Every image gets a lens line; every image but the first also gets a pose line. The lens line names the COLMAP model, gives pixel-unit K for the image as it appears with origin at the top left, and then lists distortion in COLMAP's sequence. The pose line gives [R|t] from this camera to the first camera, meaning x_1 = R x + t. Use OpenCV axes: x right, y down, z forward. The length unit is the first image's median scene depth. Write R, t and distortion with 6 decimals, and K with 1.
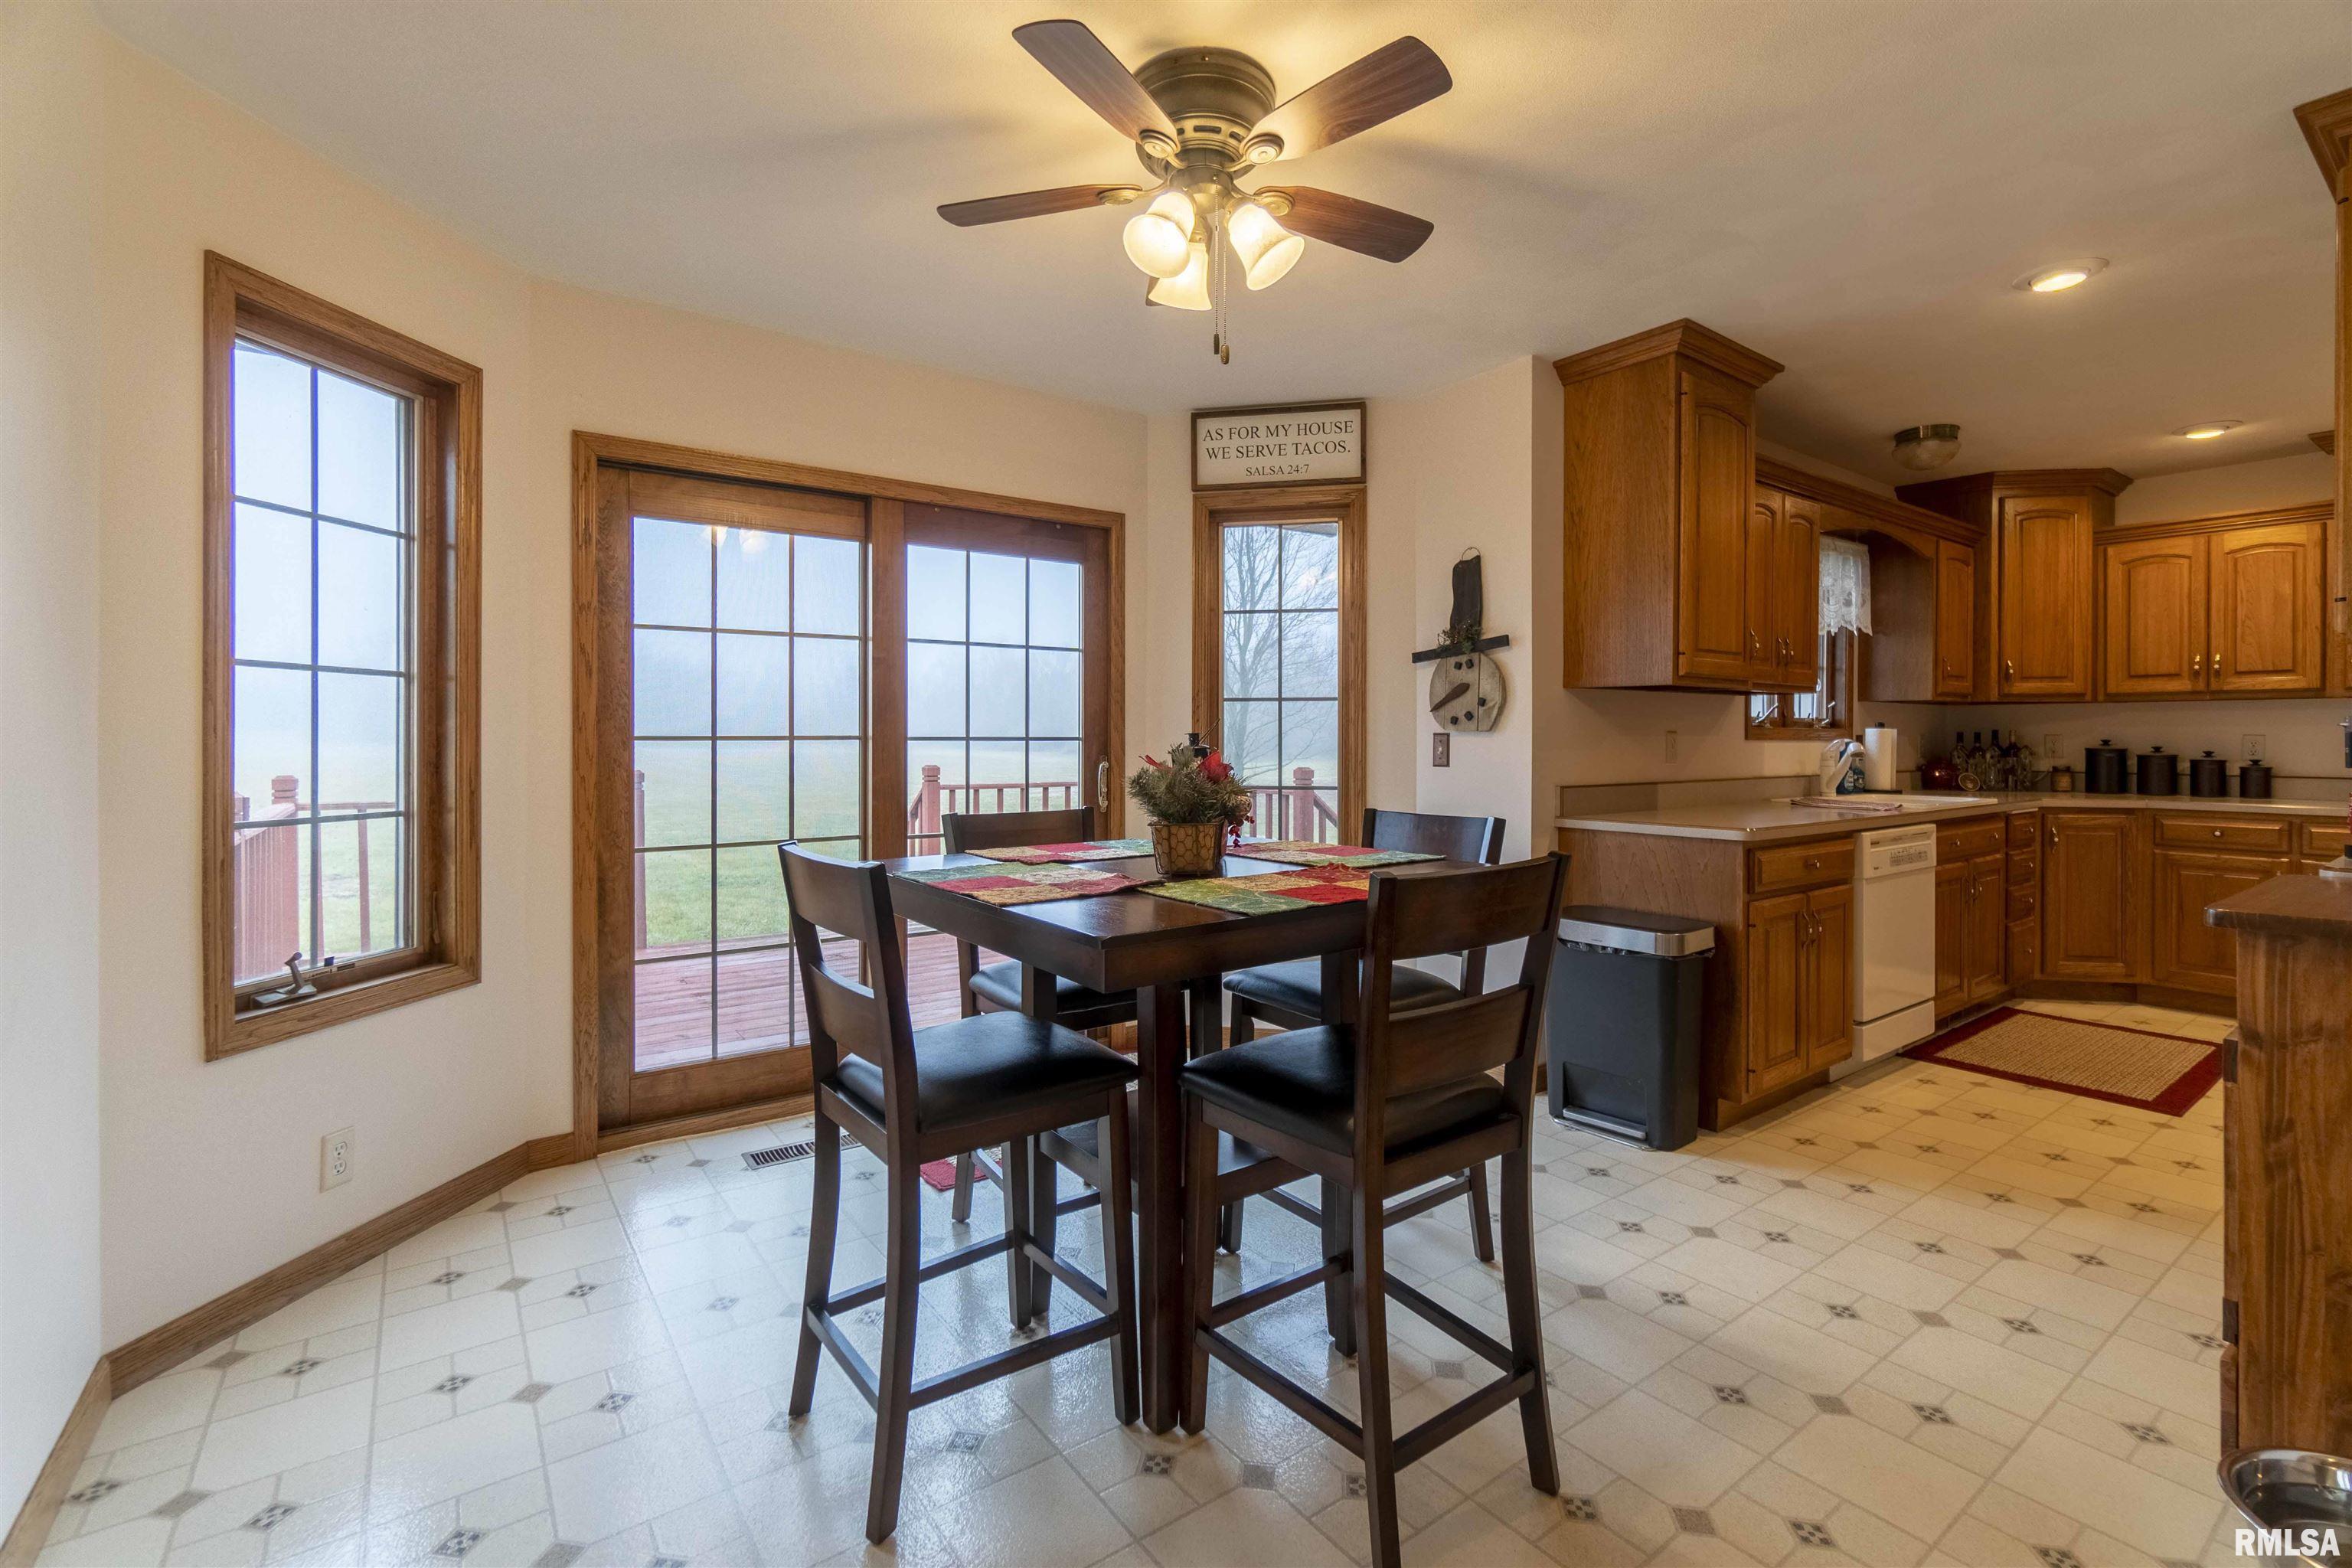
lens RADIAL K [[1043.6, 0, 1175.0], [0, 1043.6, 743.6], [0, 0, 1]] dist [0.002767, 0.000129]
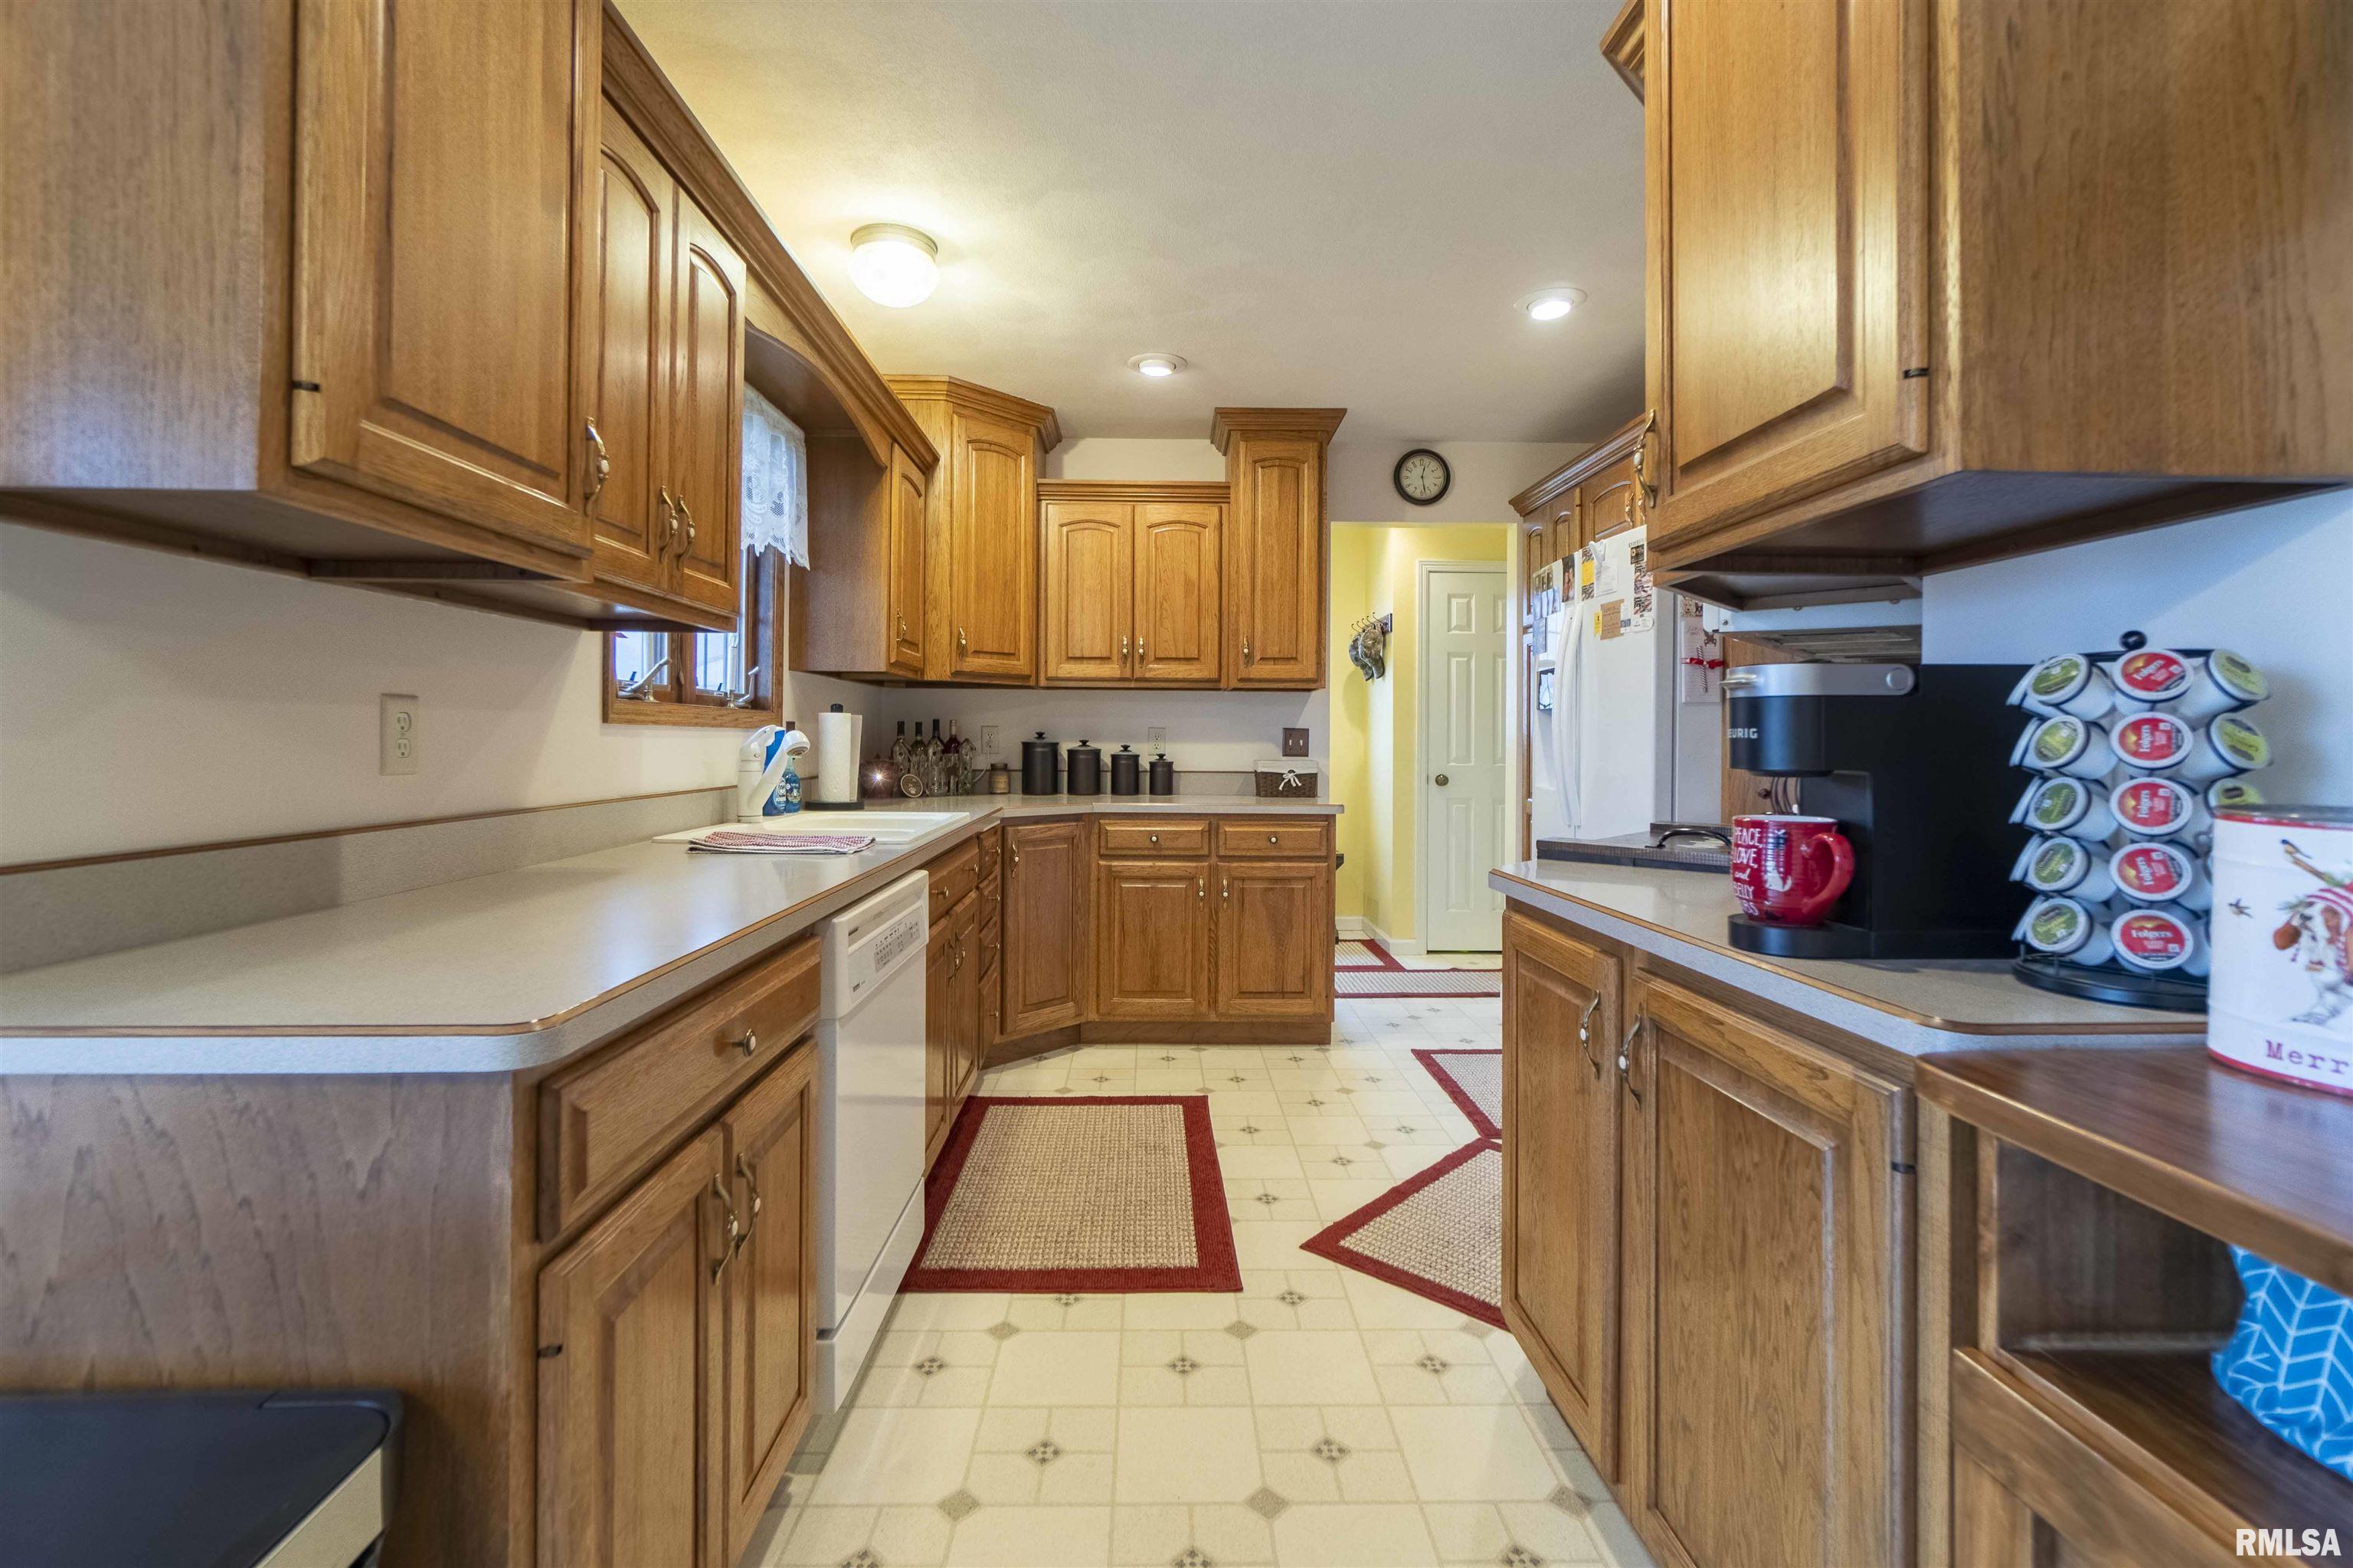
lens RADIAL K [[1044.1, 0, 1175.5], [0, 1044.1, 743.6], [0, 0, 1]] dist [0.002767, 0.000129]
pose [[0.571094, 0.000225, 0.820885, 0.275428], [-0.002158, 0.999997, 0.001228, 0.004794], [-0.820882, -0.002473, 0.571093, 0.462195]]
